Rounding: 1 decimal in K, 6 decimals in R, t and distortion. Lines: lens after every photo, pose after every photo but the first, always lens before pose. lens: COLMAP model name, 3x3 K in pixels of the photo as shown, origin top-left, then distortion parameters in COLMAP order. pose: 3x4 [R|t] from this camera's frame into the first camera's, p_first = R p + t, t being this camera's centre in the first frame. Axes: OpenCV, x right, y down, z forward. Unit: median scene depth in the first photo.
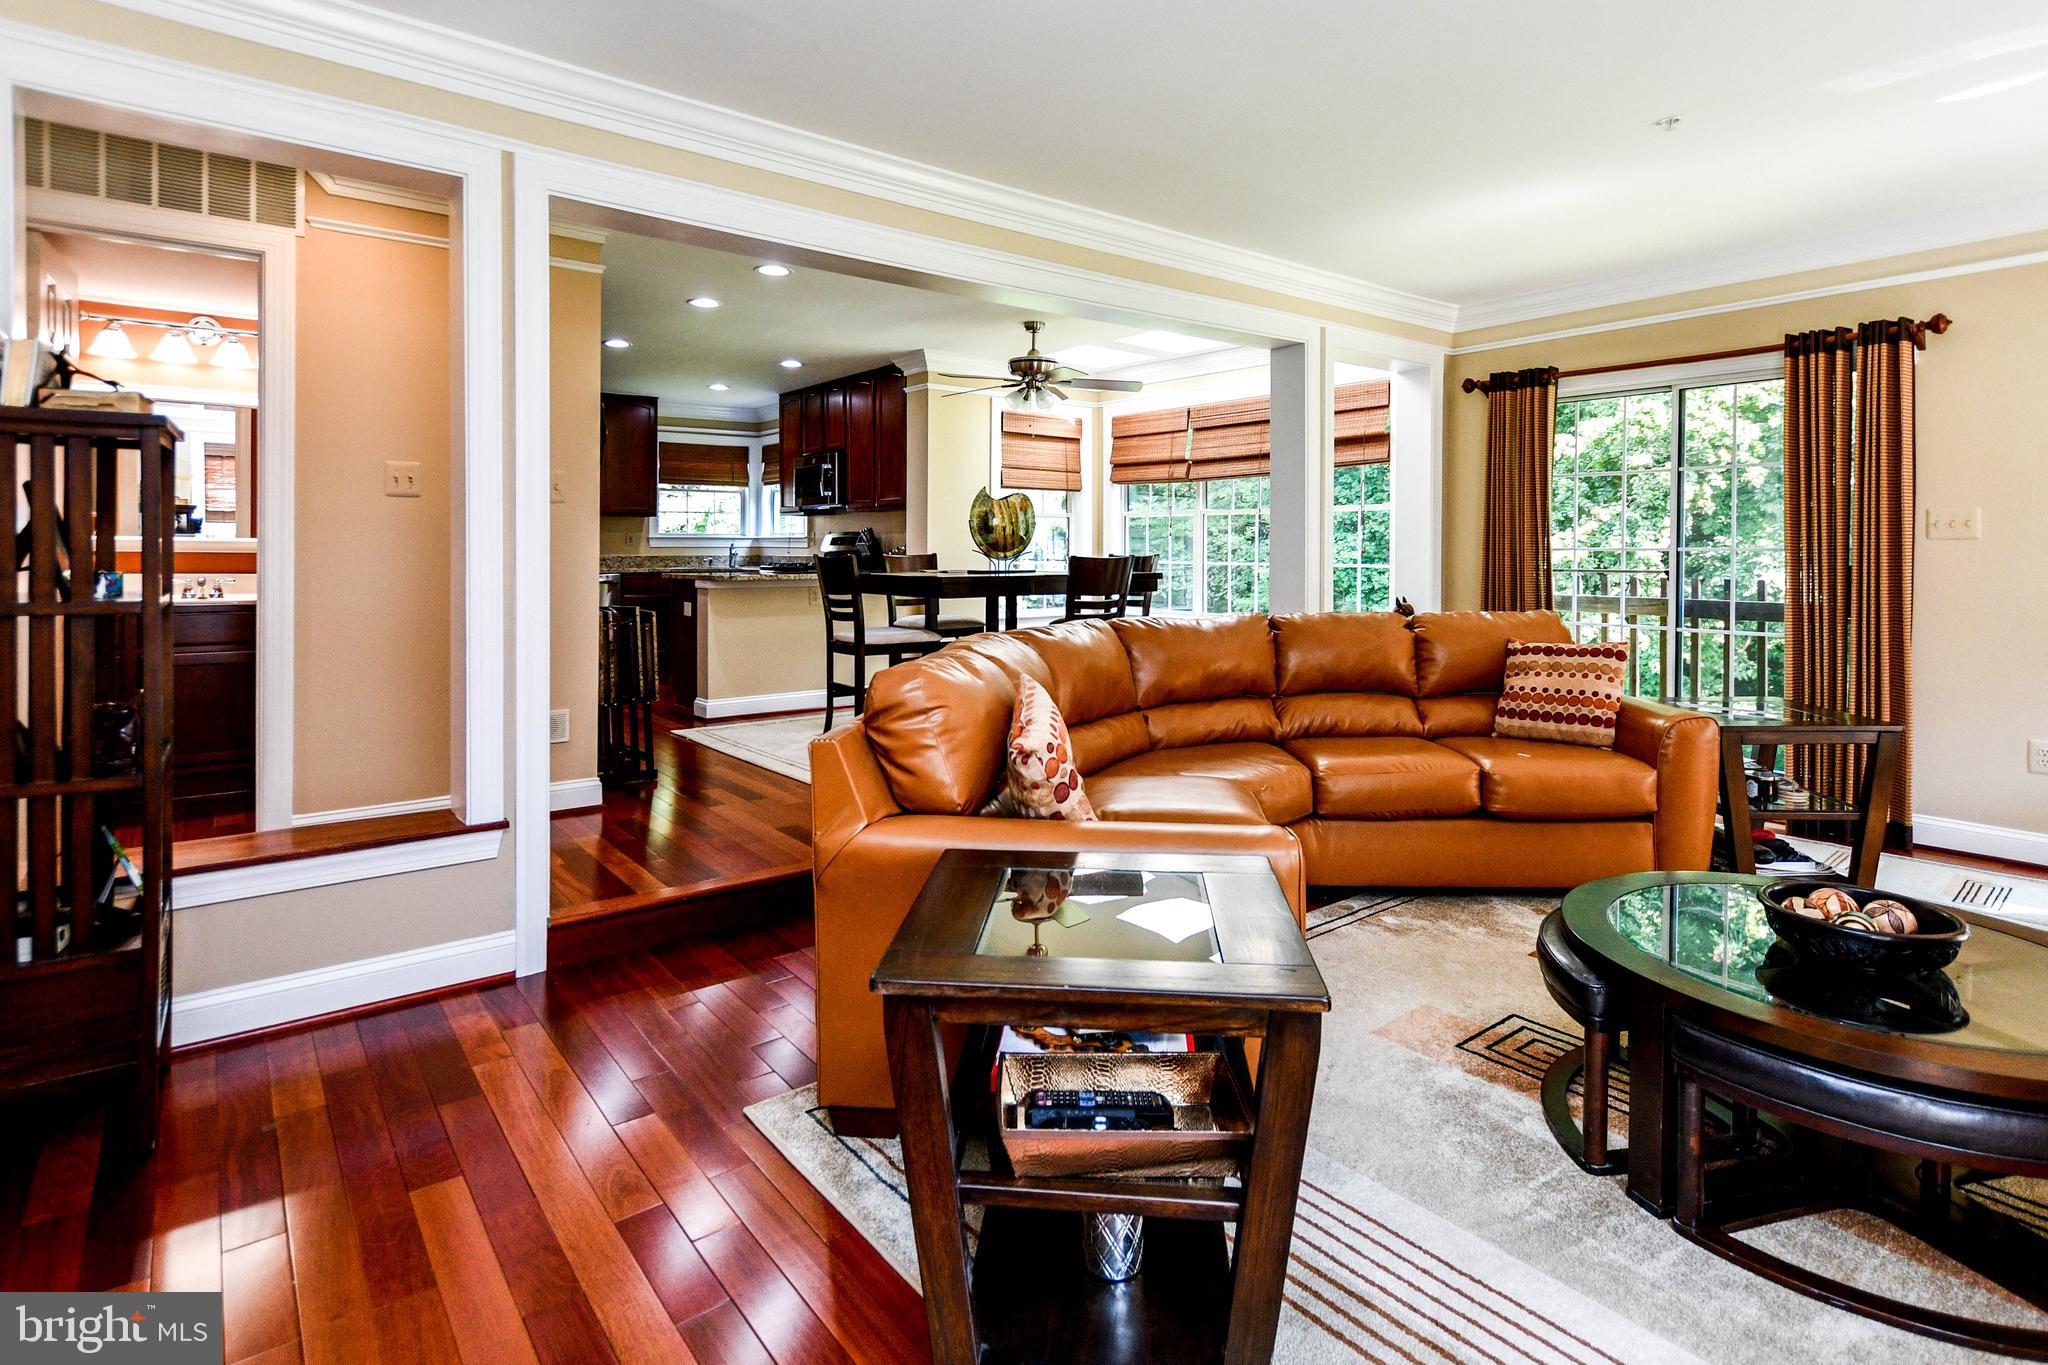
lens RADIAL K [[1041.4, 0, 1017.4], [0, 1041.4, 556.6], [0, 0, 1]] dist [0.001837, 0.000088]
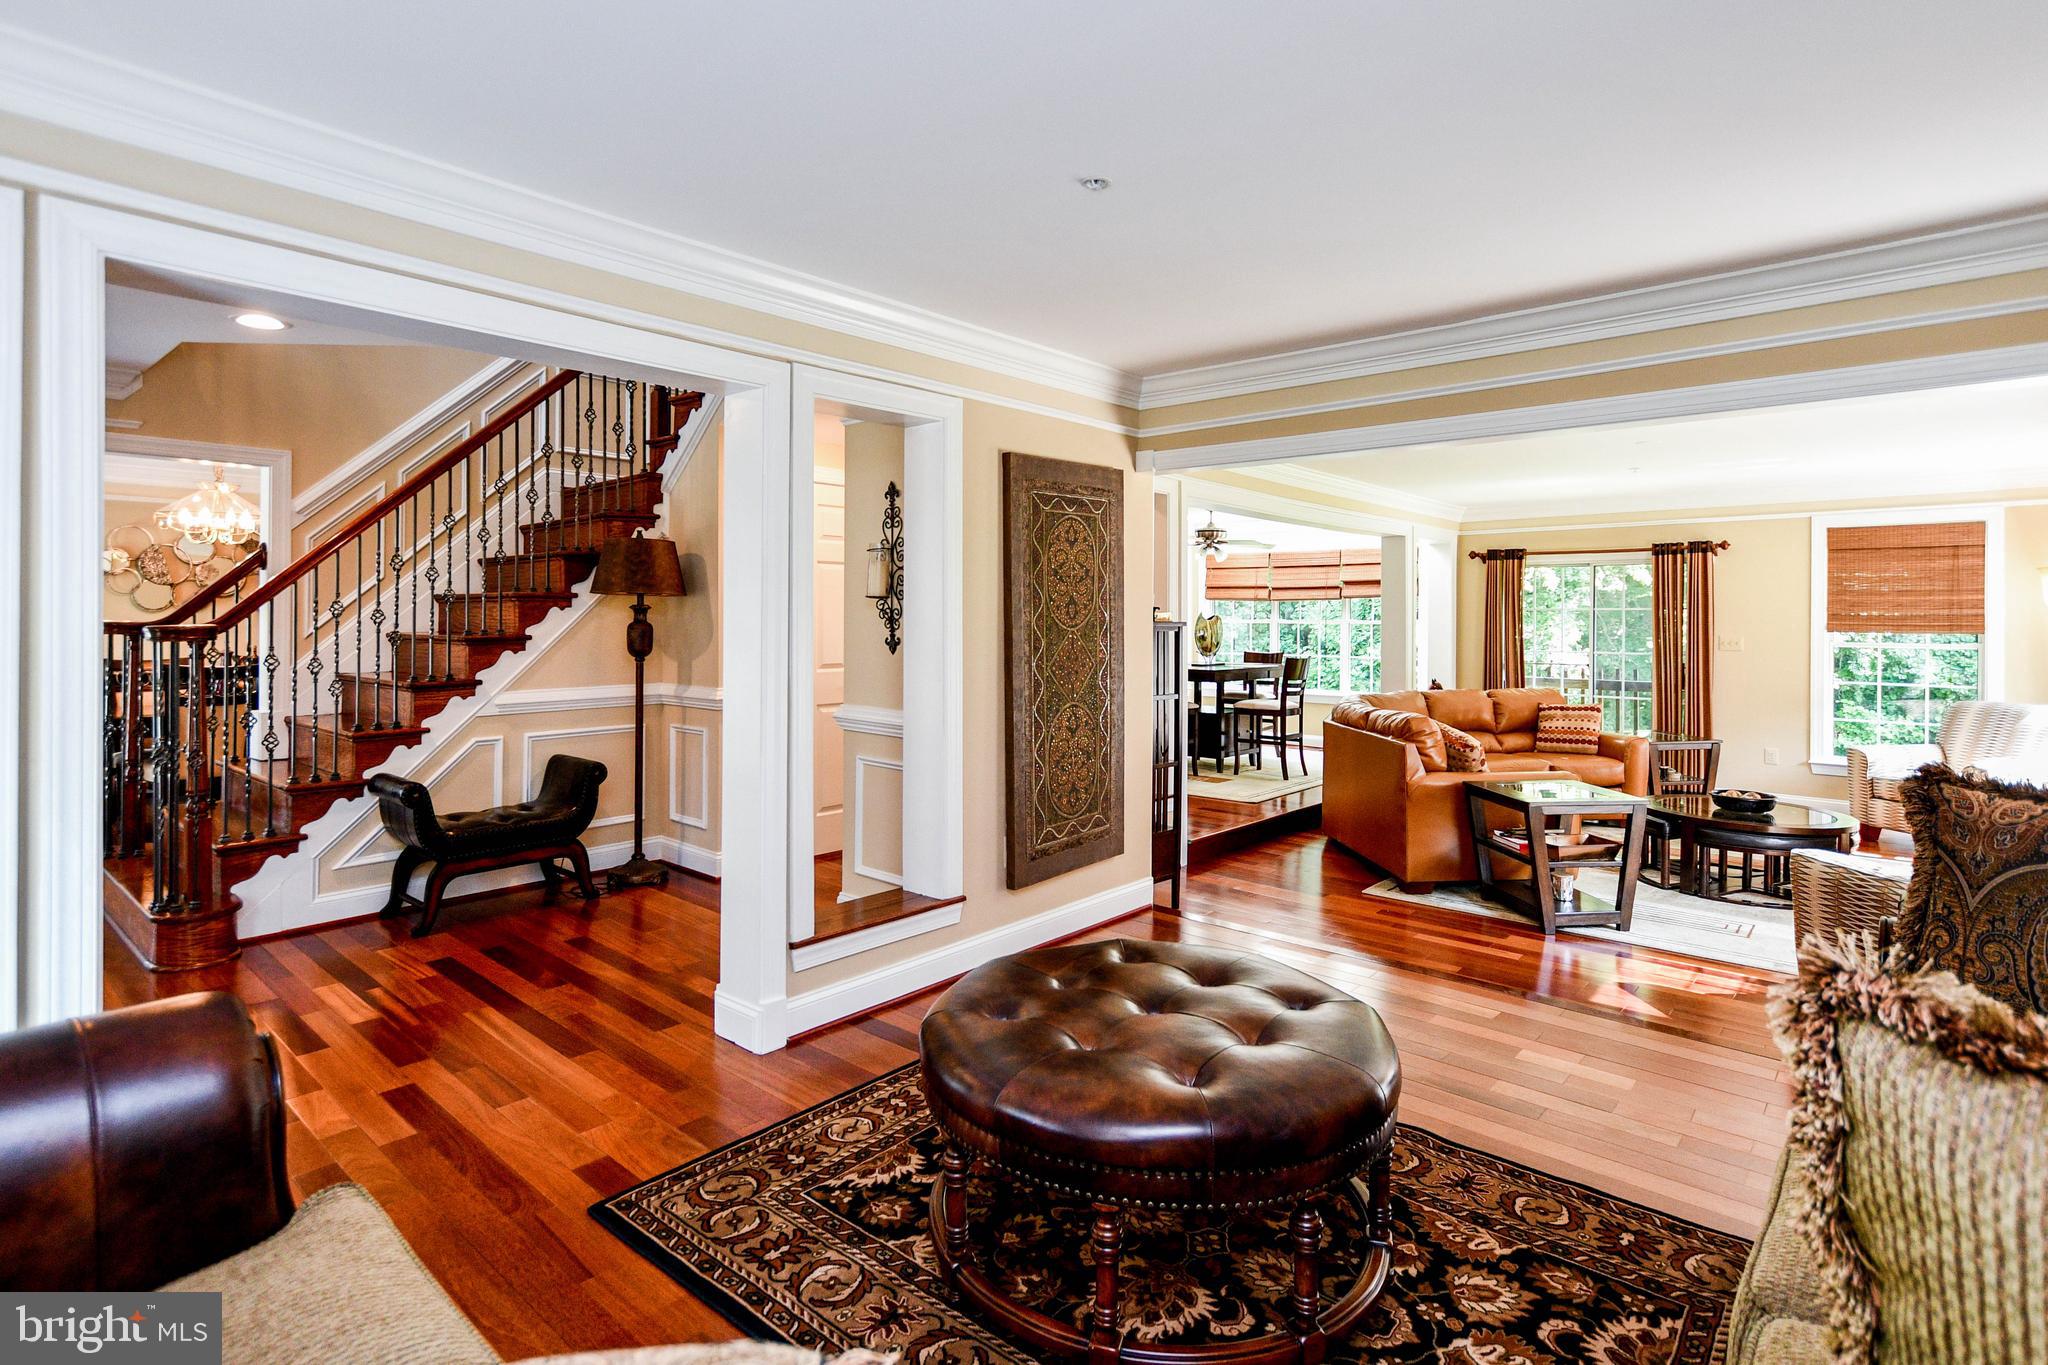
lens RADIAL K [[1000.5, 0, 1026.9], [0, 1000.5, 607.6], [0, 0, 1]] dist [0.000816, 0.000481]
pose [[0.984508, 0.004821, 0.175276, -0.580343], [-0.001418, 0.999808, -0.019538, -0.044246], [-0.175336, 0.018987, 0.984326, -0.494712]]
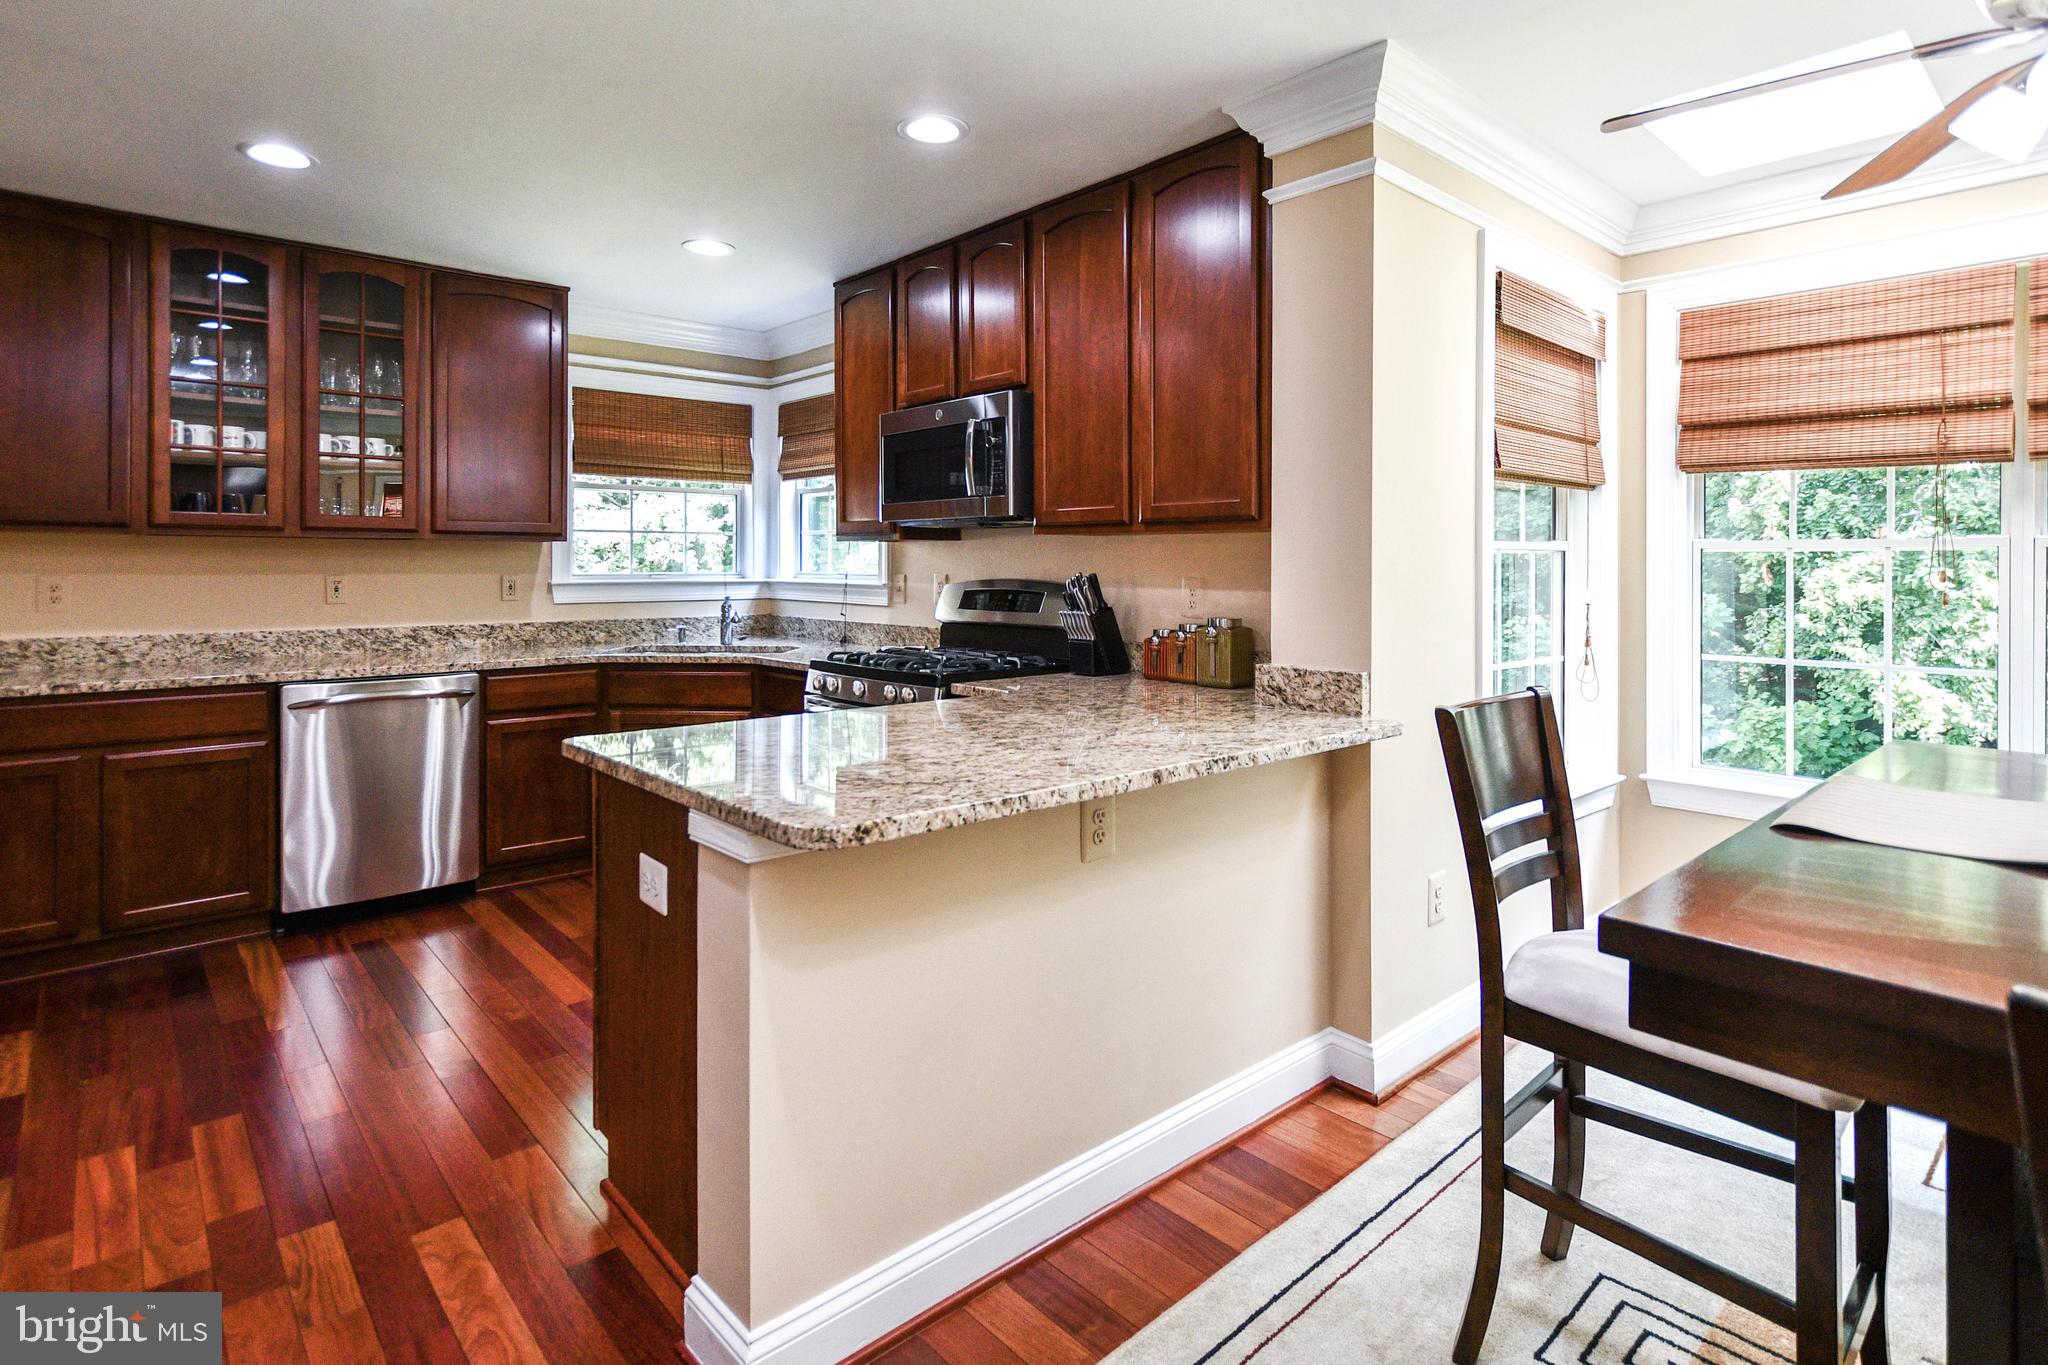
lens RADIAL K [[1044.4, 0, 1019.8], [0, 1044.4, 563.1], [0, 0, 1]] dist [0.001422, 0.000409]
pose [[0.998180, 0.004247, 0.060150, -0.283977], [-0.003581, 0.999931, -0.011170, -0.039499], [-0.060194, 0.010934, 0.998127, 0.858864]]
